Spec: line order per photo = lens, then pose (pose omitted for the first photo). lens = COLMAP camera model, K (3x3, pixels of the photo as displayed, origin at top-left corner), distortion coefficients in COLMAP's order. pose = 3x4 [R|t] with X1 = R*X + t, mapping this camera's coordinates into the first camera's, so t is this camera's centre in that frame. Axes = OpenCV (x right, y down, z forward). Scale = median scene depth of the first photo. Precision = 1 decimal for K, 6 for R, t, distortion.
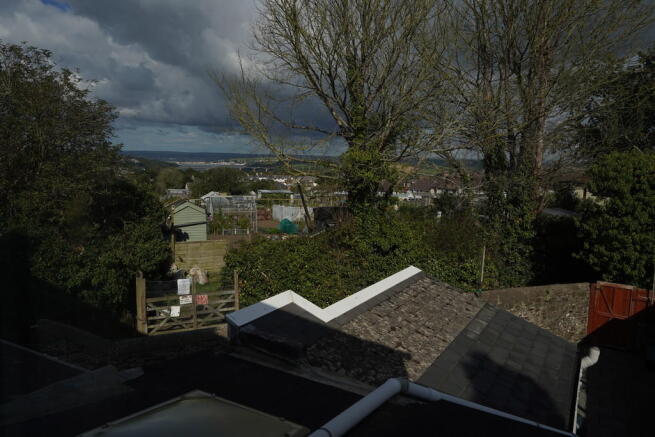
lens RADIAL K [[480.3, 0, 326.7], [0, 480.3, 218.6], [0, 0, 1]] dist [0.065457, 0.004033]
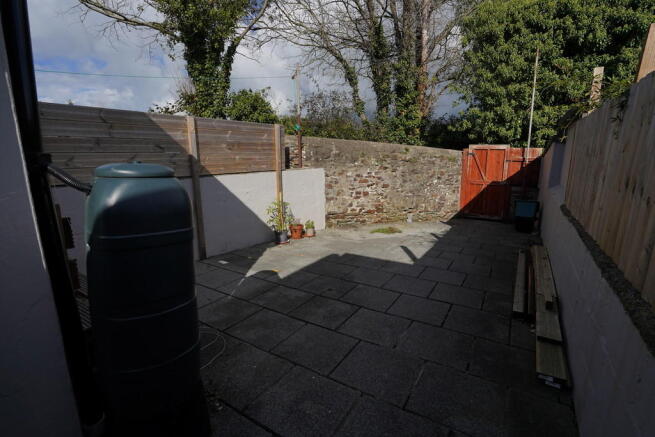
lens RADIAL K [[301.7, 0, 328.9], [0, 301.7, 219.3], [0, 0, 1]] dist [-0.015180, 0.001234]
pose [[0.998472, -0.031653, -0.045300, 0.320741], [0.034413, 0.997513, 0.061512, 0.223589], [0.043240, -0.062976, 0.997078, 0.440447]]
